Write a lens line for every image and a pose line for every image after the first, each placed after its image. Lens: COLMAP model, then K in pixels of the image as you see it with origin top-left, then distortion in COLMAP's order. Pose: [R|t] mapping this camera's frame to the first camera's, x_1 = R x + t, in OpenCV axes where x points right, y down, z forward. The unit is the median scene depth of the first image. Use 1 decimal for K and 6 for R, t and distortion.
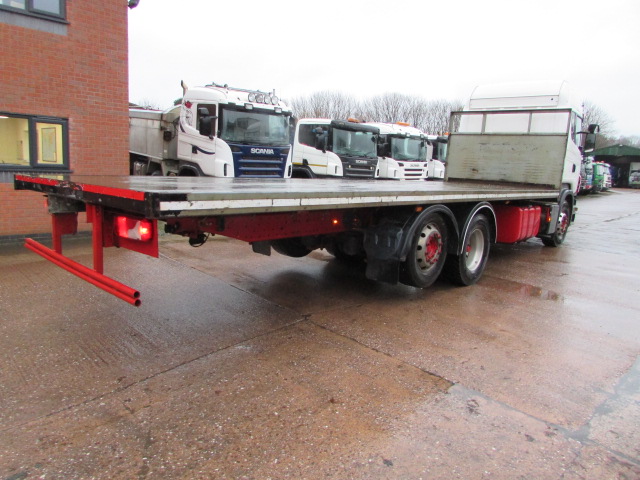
lens RADIAL K [[463.5, 0, 320.0], [0, 463.5, 240.0], [0, 0, 1]] dist [-0.003911, 0.000332]
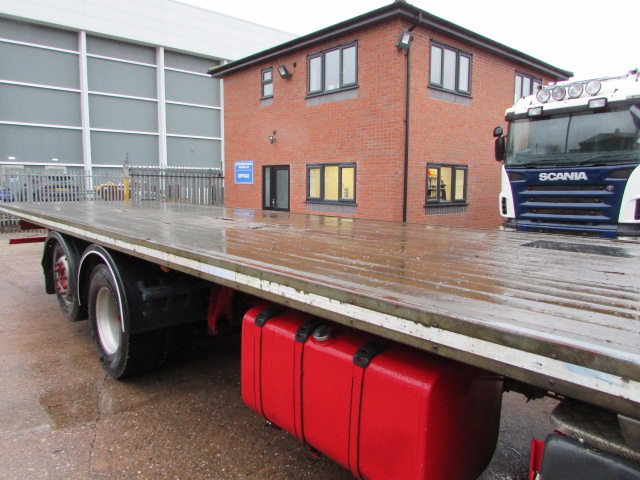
lens RADIAL K [[463.5, 0, 320.0], [0, 463.5, 240.0], [0, 0, 1]] dist [-0.003911, 0.000332]
pose [[-0.084051, 0.076495, -0.993521, 0.541355], [-0.165003, 0.982216, 0.089584, -0.116274], [0.982705, 0.171463, -0.069934, 0.777664]]
